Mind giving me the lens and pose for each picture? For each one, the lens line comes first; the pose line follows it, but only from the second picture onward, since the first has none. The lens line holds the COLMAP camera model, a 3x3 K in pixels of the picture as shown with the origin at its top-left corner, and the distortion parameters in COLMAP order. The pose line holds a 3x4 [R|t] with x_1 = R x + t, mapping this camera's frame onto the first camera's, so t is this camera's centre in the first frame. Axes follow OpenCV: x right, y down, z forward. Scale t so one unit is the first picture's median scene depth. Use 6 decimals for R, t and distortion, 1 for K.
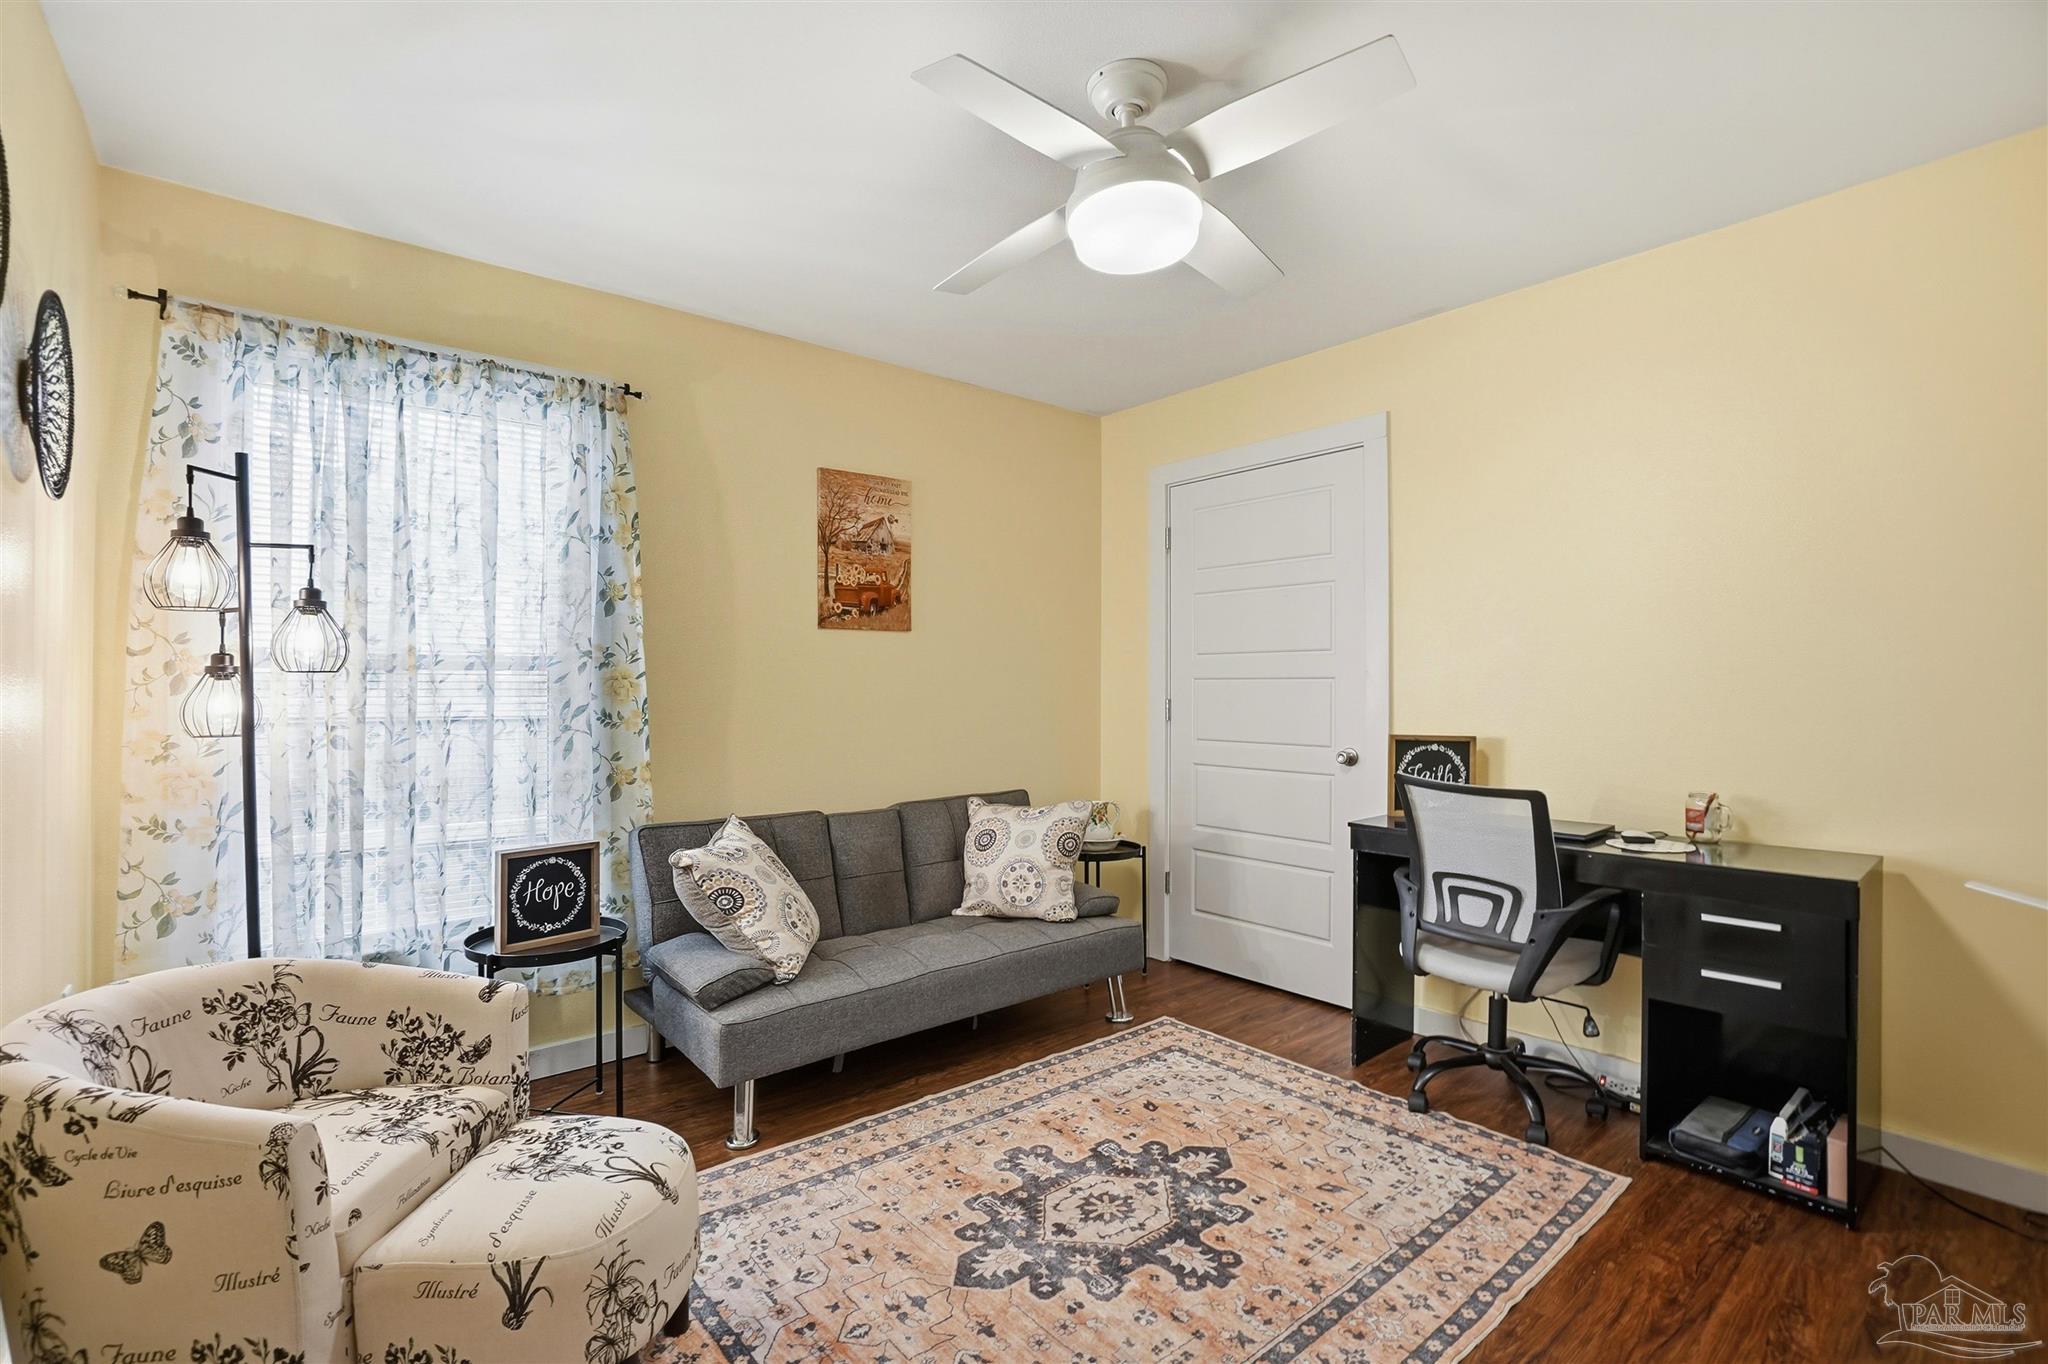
lens RADIAL K [[929.8, 0, 1016.4], [0, 929.8, 681.5], [0, 0, 1]] dist [-0.057764, 0.020859]
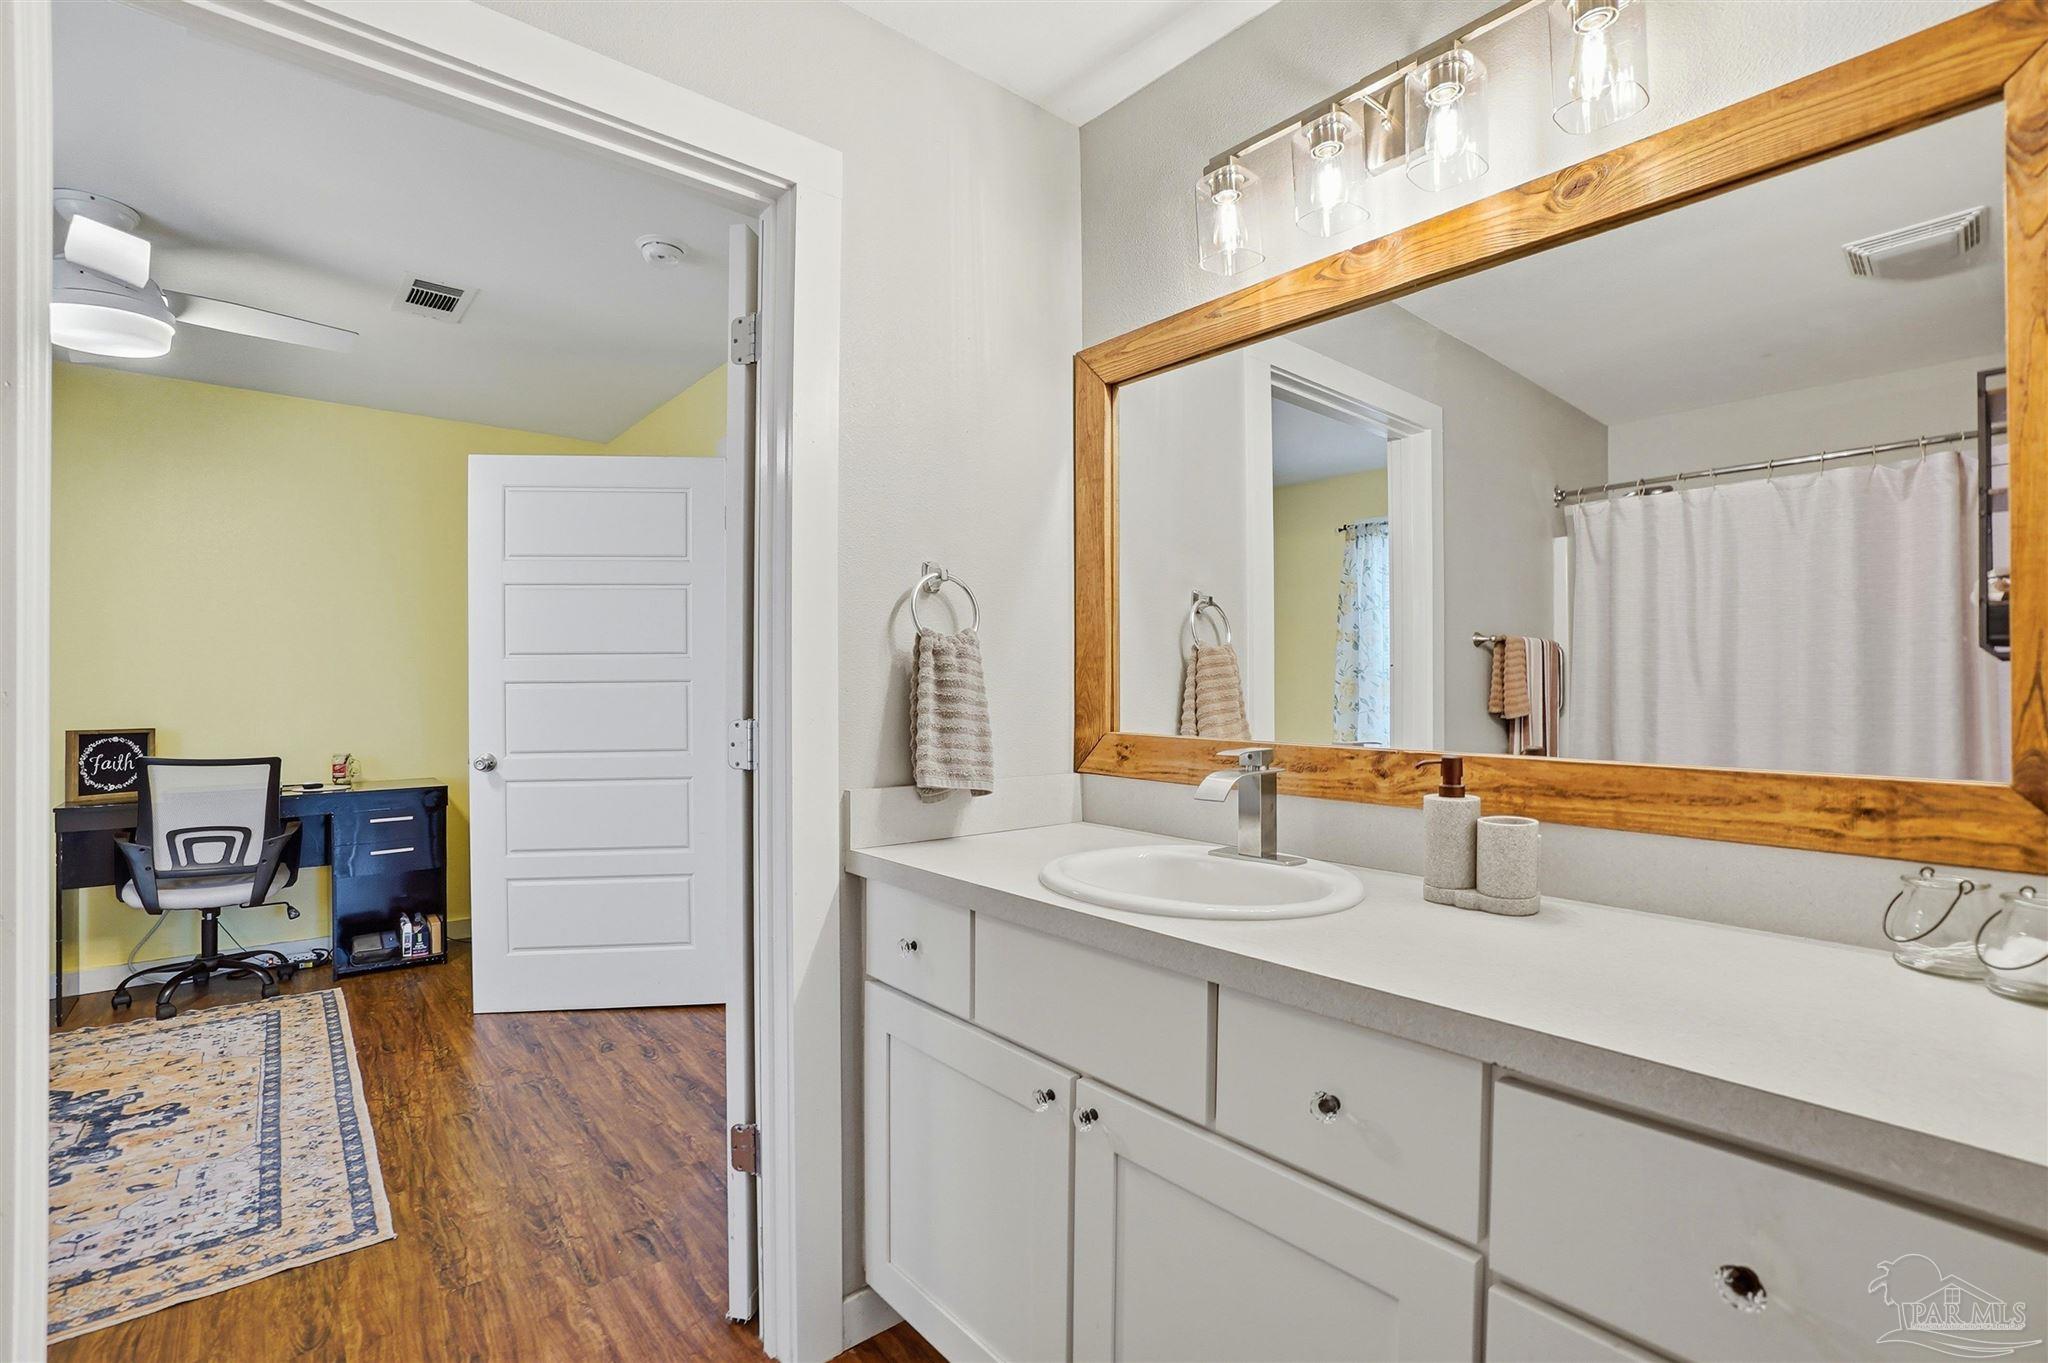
lens RADIAL K [[929.8, 0, 1016.4], [0, 929.8, 681.0], [0, 0, 1]] dist [-0.057764, 0.020859]
pose [[0.004967, 0.007826, 0.999957, -1.027868], [-0.002032, 0.999967, -0.007816, 0.003252], [-0.999986, -0.001994, 0.004982, -0.259050]]
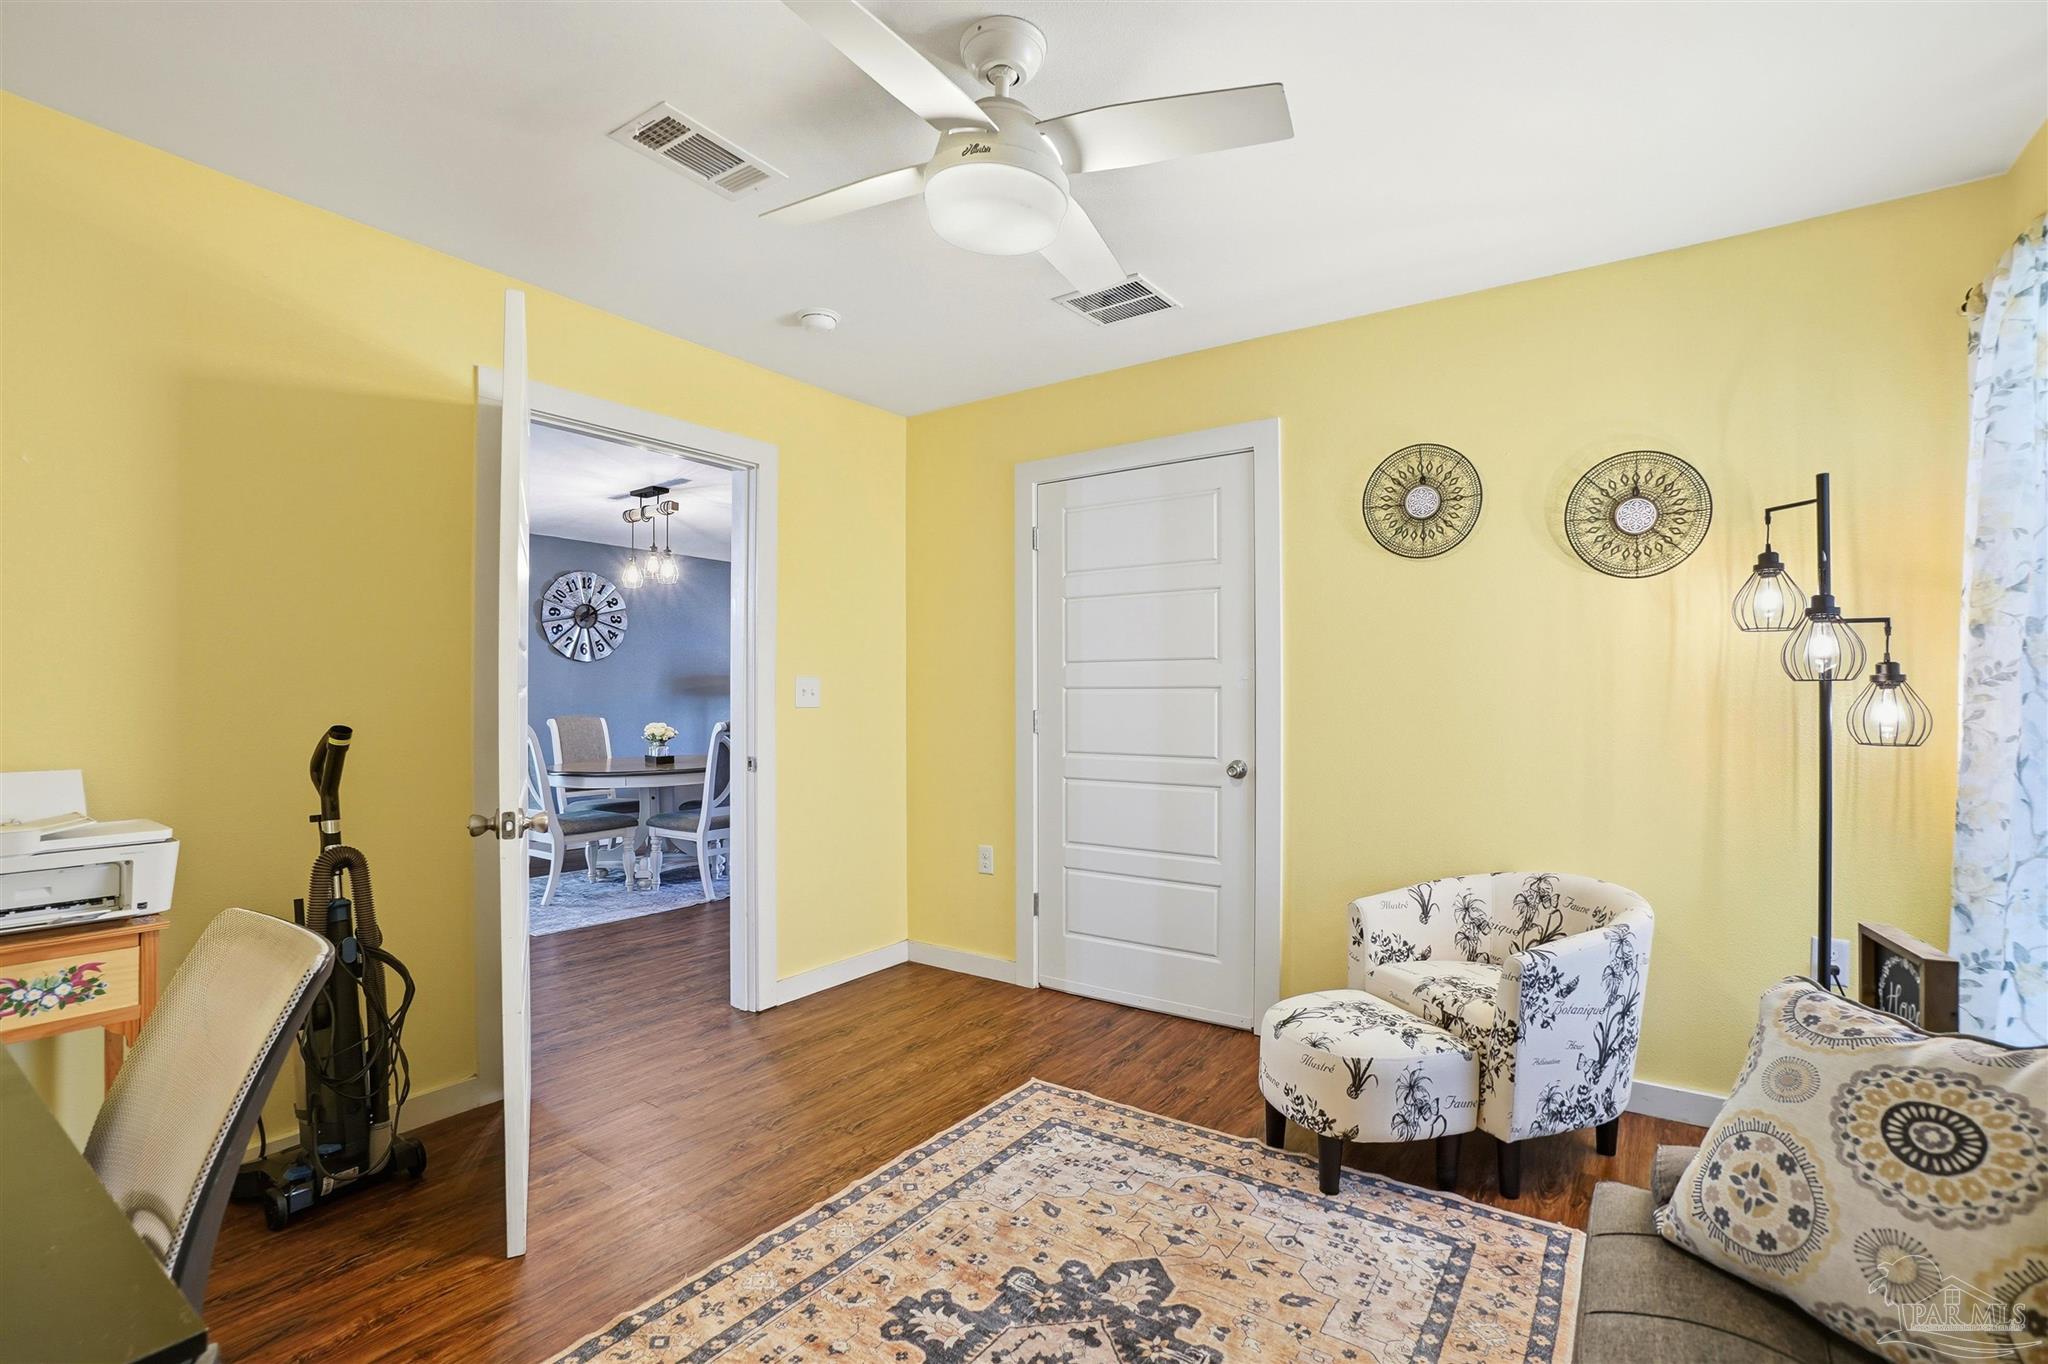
lens RADIAL K [[910.8, 0, 1015.7], [0, 910.8, 693.8], [0, 0, 1]] dist [-0.057297, 0.016860]
pose [[-0.965939, -0.000676, -0.258769, 0.321535], [0.001122, 0.999976, -0.006798, 0.009349], [0.258767, -0.006857, -0.965915, 1.750559]]
